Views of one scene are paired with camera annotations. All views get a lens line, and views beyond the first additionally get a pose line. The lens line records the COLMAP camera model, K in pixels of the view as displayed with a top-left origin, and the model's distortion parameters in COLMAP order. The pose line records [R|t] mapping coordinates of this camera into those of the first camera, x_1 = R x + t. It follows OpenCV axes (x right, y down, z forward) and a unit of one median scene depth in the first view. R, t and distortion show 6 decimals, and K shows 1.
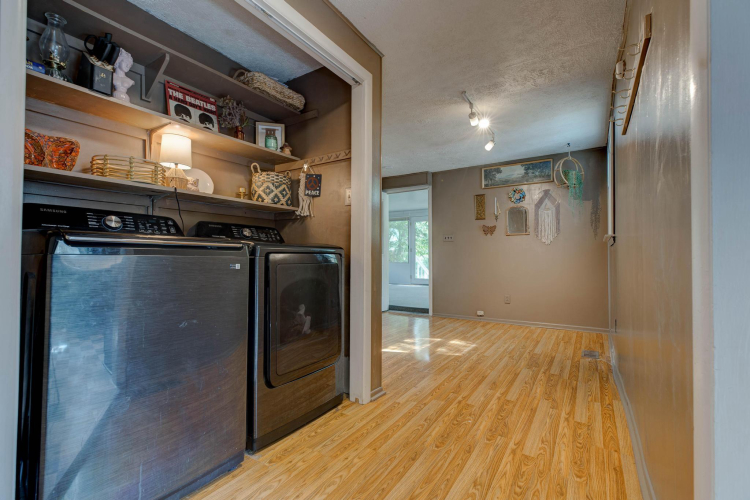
lens RADIAL K [[337.4, 0, 369.7], [0, 337.4, 252.2], [0, 0, 1]] dist [0.005824, -0.000016]
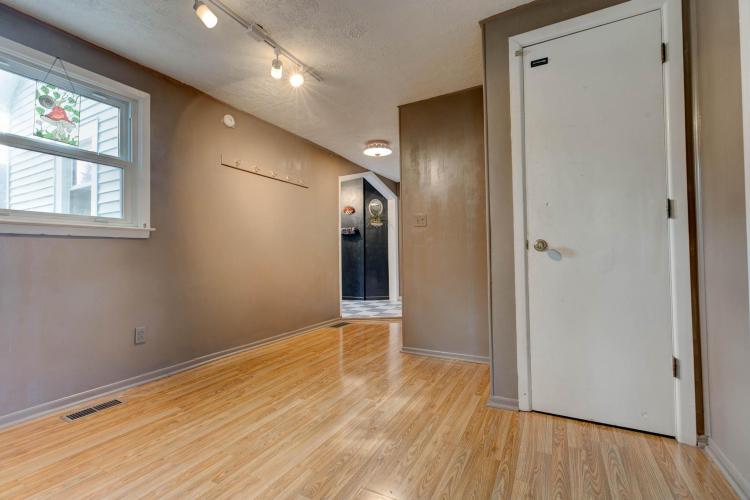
lens RADIAL K [[337.4, 0, 376.4], [0, 337.4, 250.2], [0, 0, 1]] dist [0.005824, -0.000016]
pose [[-0.995150, 0.013571, -0.097433, 0.134256], [0.016978, 0.999270, -0.034224, 0.026020], [0.096897, -0.035713, -0.994653, 1.178306]]
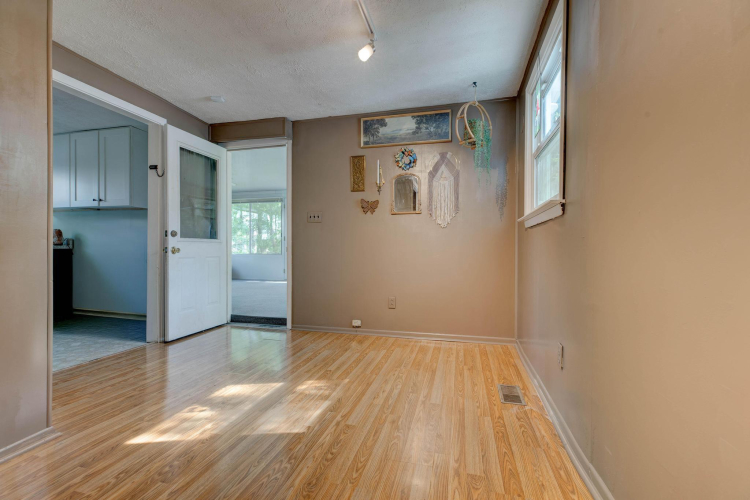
lens RADIAL K [[337.4, 0, 373.0], [0, 337.4, 251.1], [0, 0, 1]] dist [0.005824, -0.000016]
pose [[0.947943, 0.005064, 0.318399, 0.143046], [-0.010998, 0.999798, 0.016845, 0.017430], [-0.318249, -0.019470, 0.947807, 0.340891]]
